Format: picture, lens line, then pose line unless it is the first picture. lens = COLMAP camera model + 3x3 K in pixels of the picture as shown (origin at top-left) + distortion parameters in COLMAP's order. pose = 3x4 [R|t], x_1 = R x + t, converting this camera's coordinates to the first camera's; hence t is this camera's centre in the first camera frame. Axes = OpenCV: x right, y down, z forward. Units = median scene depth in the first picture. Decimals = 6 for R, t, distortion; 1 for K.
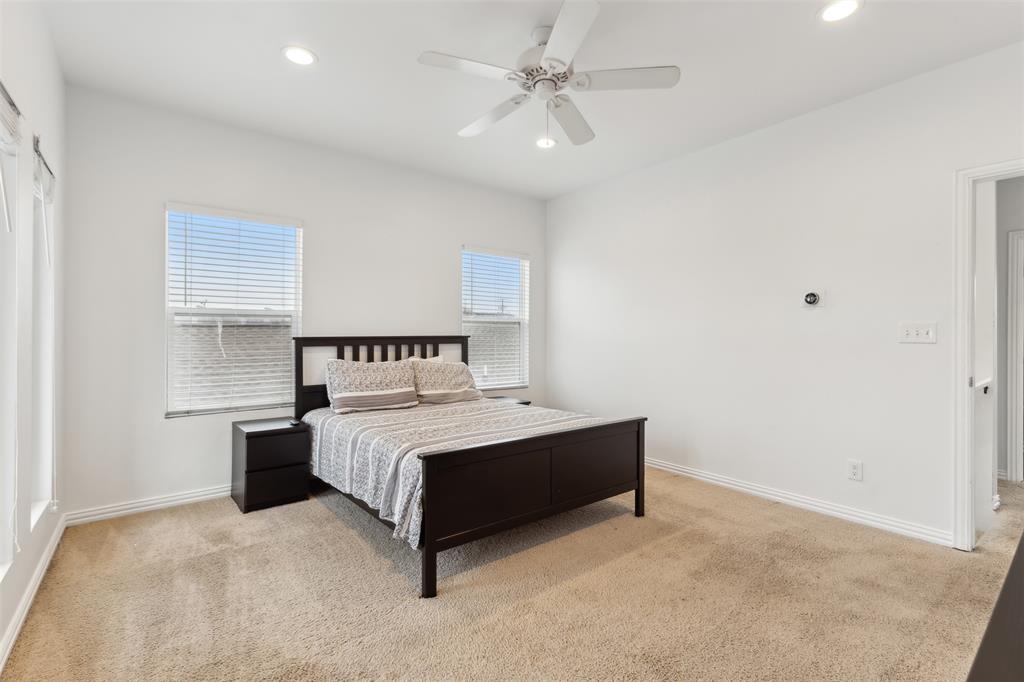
lens RADIAL K [[470.6, 0, 515.7], [0, 470.6, 335.7], [0, 0, 1]] dist [0.004711, -0.000017]
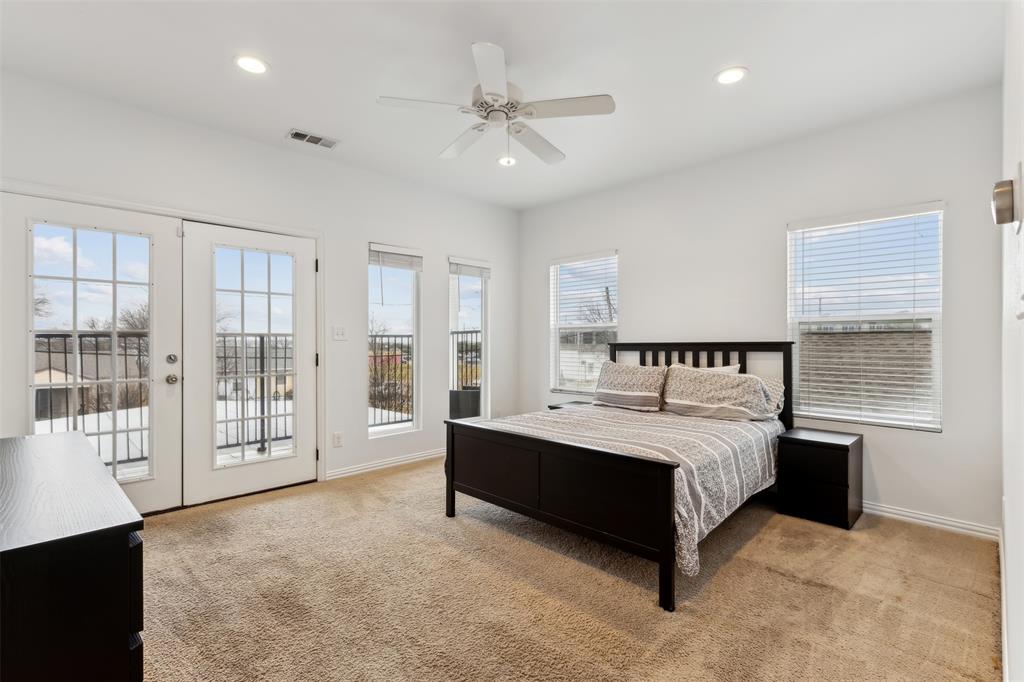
lens RADIAL K [[470.6, 0, 514.5], [0, 470.6, 338.5], [0, 0, 1]] dist [0.004711, -0.000017]
pose [[0.119857, -0.010368, -0.992737, 0.683041], [-0.002227, 0.999940, -0.010713, 0.004293], [0.992789, 0.003495, 0.119827, 0.528121]]
